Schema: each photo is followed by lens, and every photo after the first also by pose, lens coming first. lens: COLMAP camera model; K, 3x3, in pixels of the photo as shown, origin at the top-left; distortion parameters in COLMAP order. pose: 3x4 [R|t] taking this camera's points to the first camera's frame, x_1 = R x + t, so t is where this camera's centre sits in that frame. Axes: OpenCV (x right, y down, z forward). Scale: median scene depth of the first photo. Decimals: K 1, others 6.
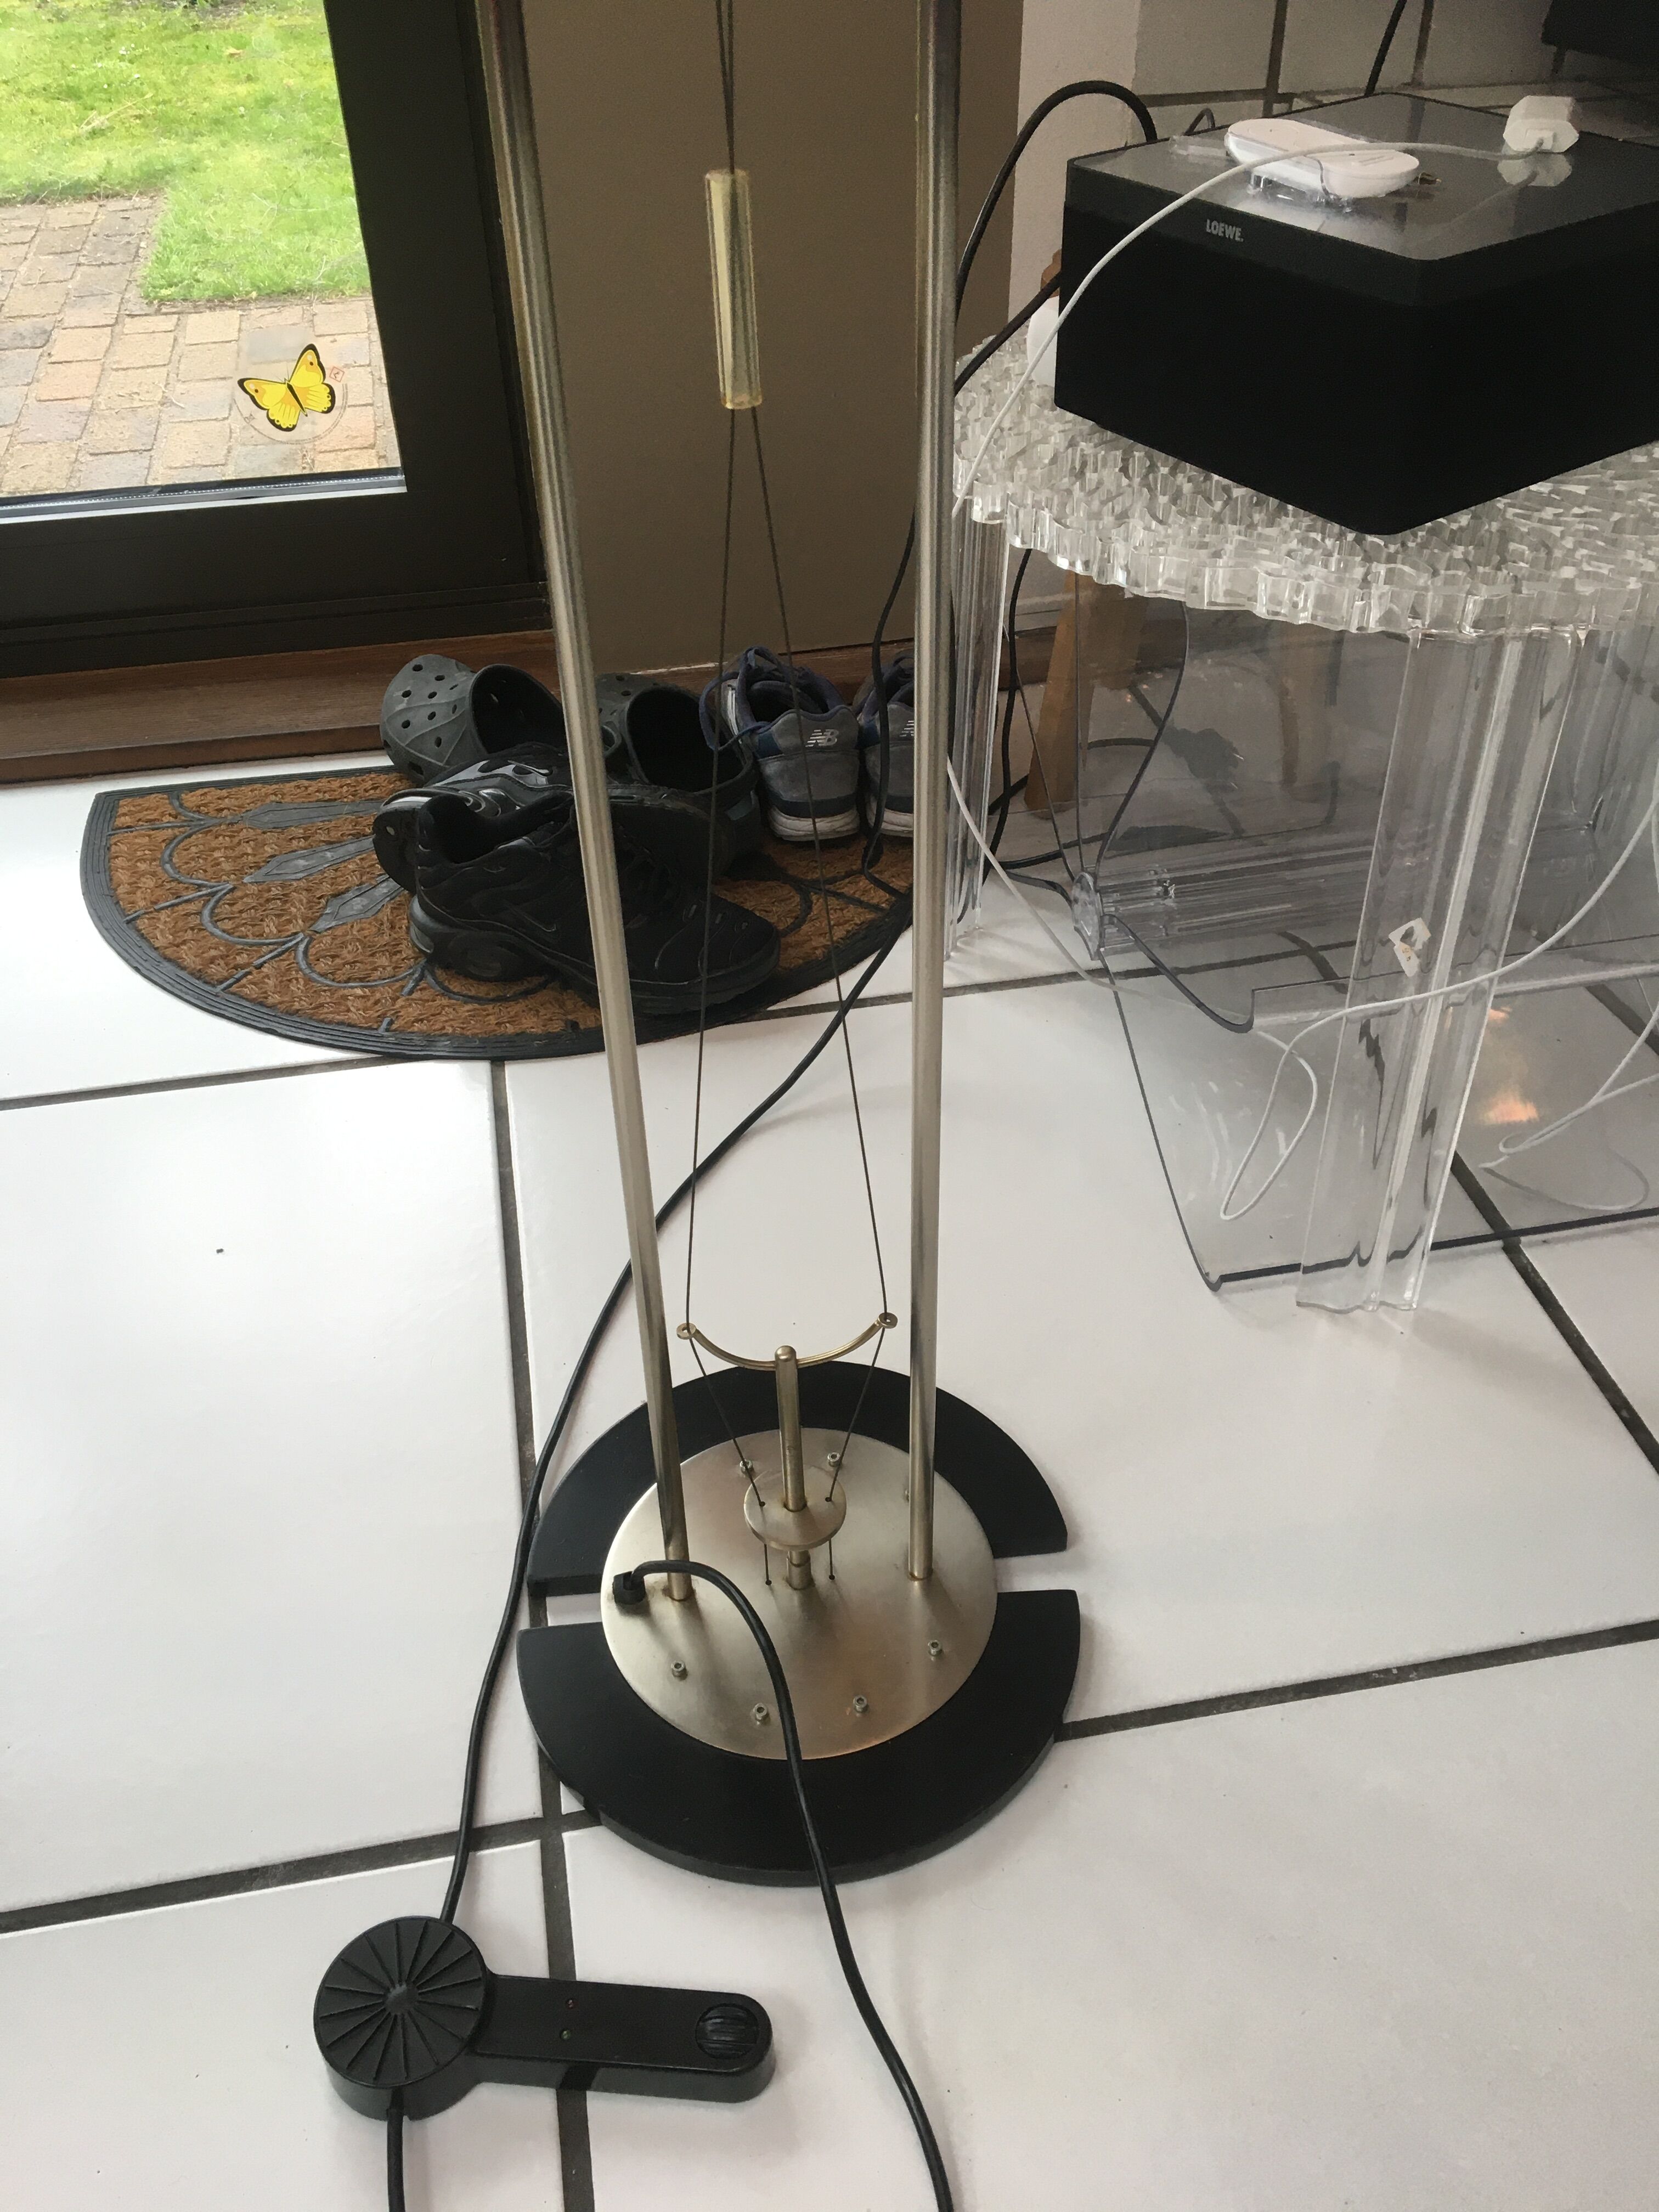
lens RADIAL K [[1863.2, 0, 821.9], [0, 1863.2, 1103.3], [0, 0, 1]] dist [0.067734, -0.088485]
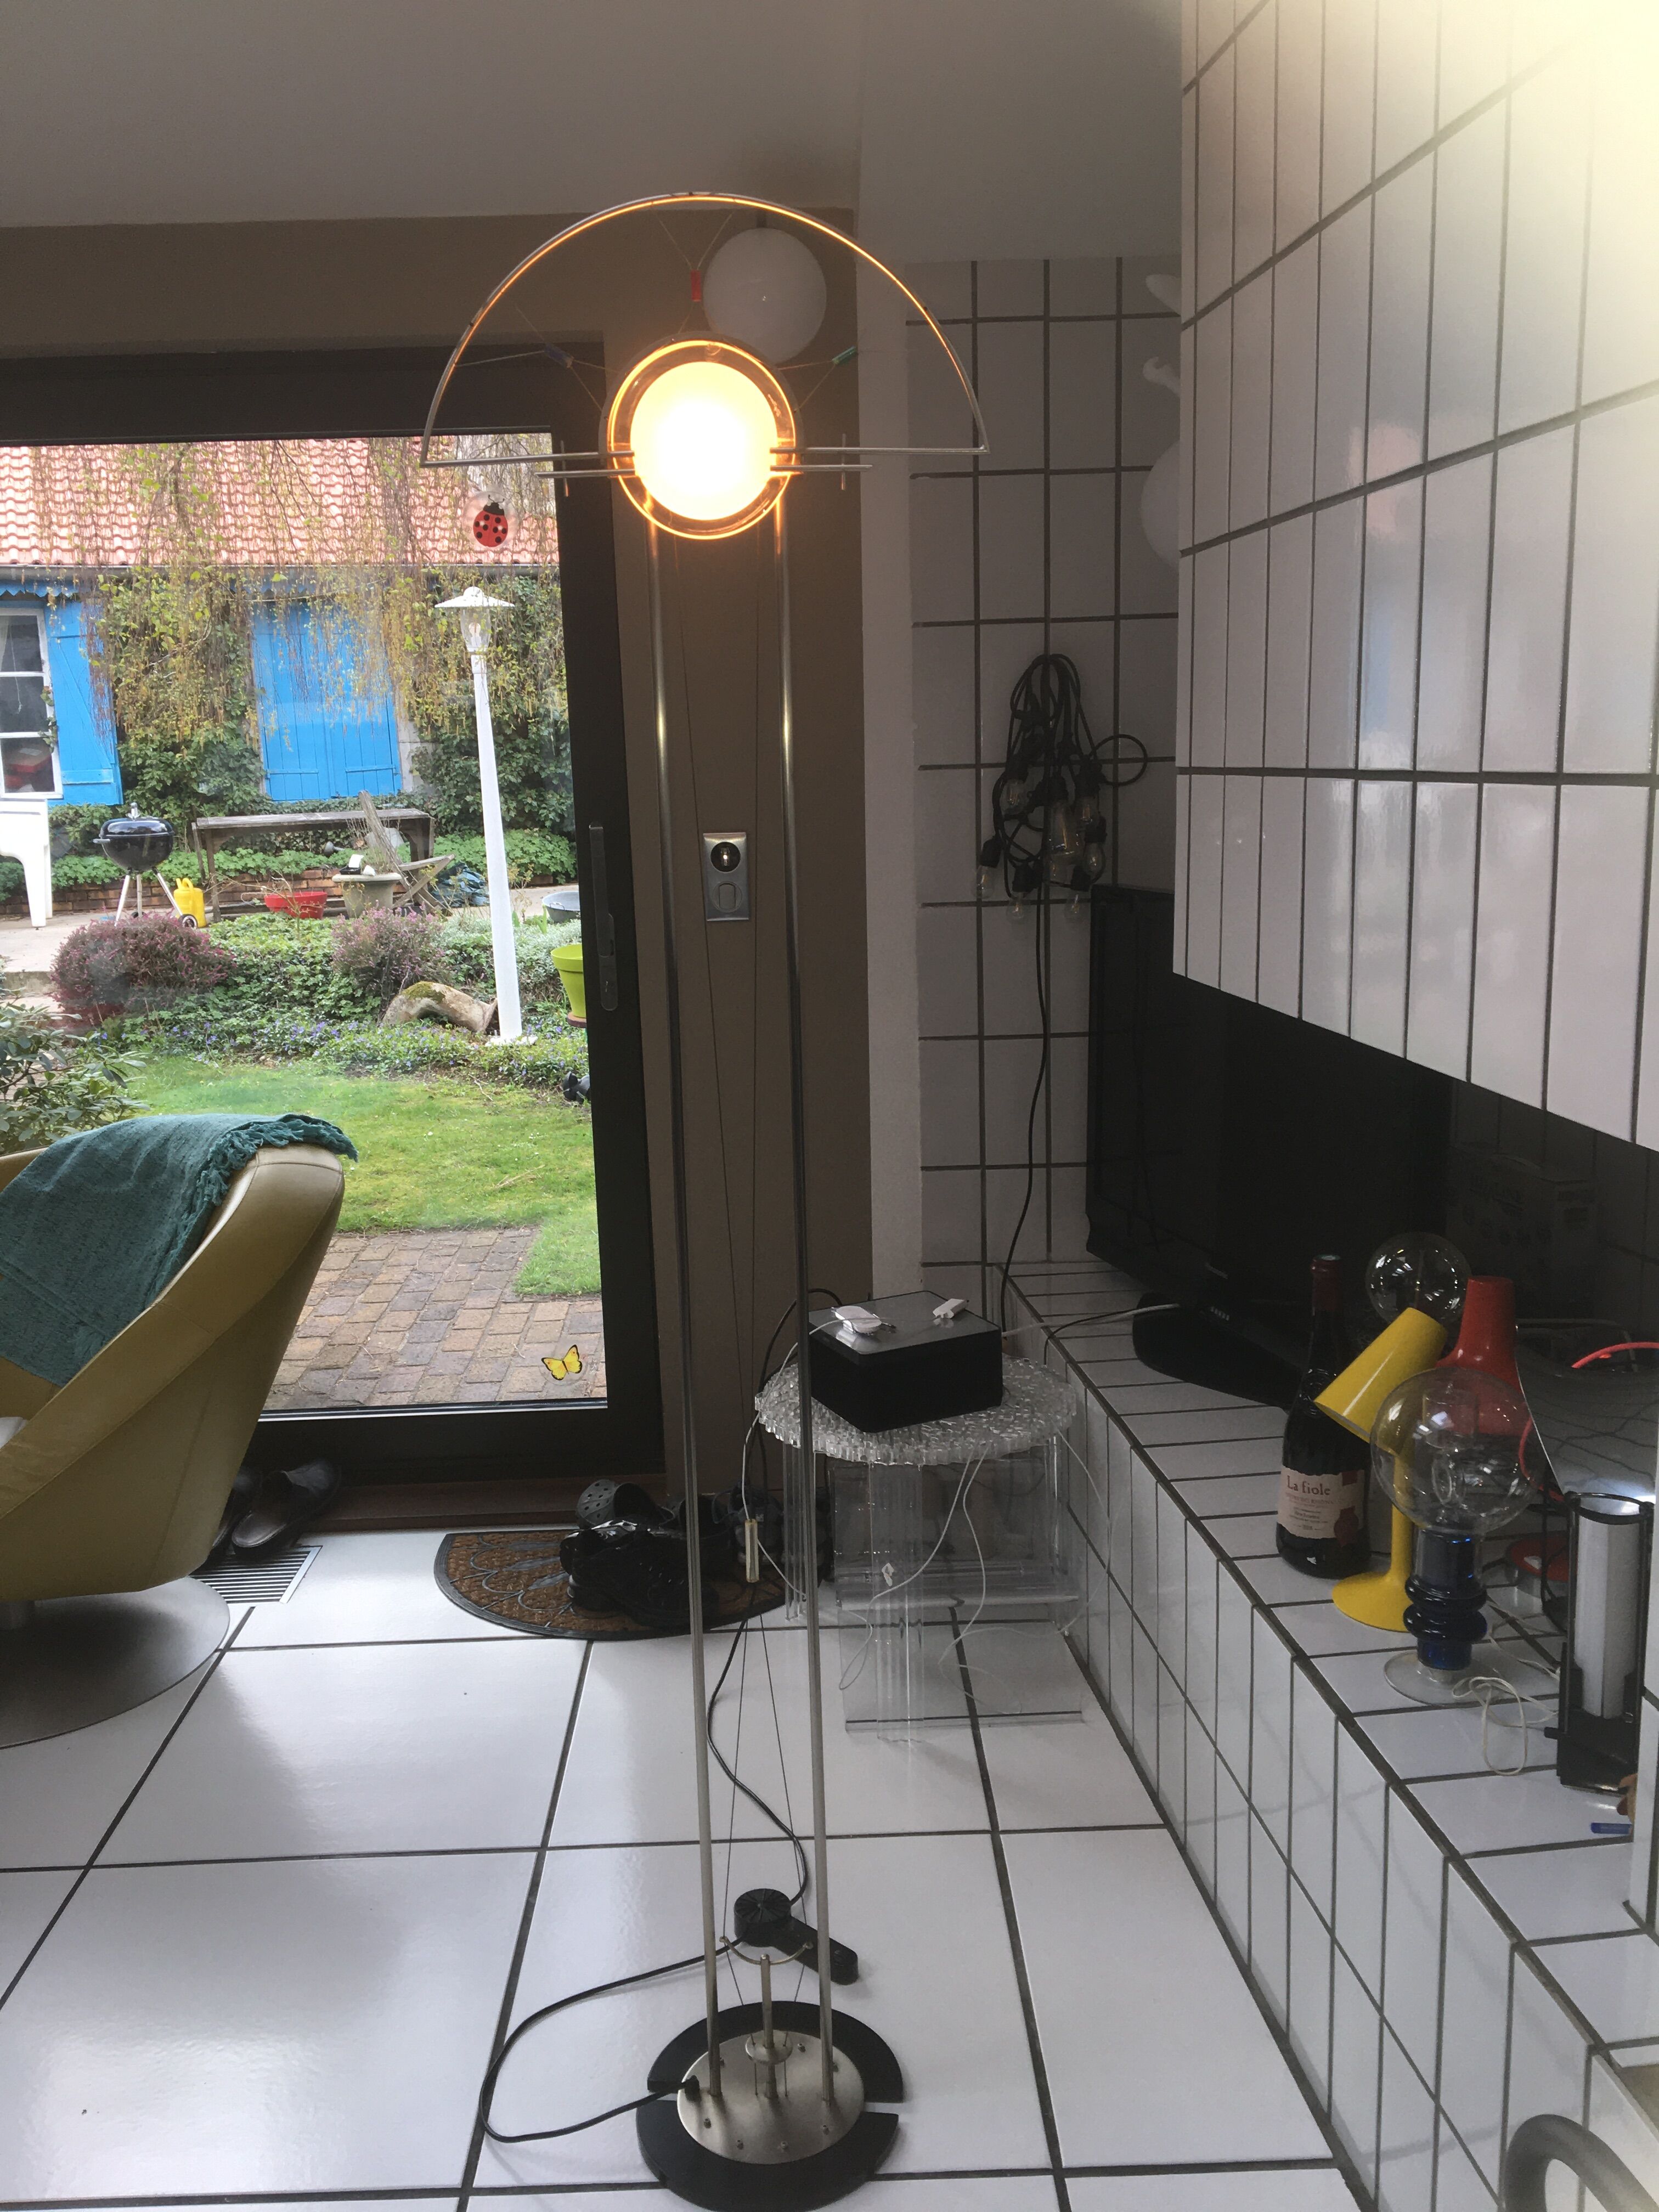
lens RADIAL K [[1863.2, 0, 821.8], [0, 1863.2, 1111.6], [0, 0, 1]] dist [0.067734, -0.088485]
pose [[0.986252, 0.020563, -0.163961, 0.181460], [-0.094318, 0.884777, -0.456370, 0.163116], [0.135685, 0.465560, 0.874553, -0.497032]]
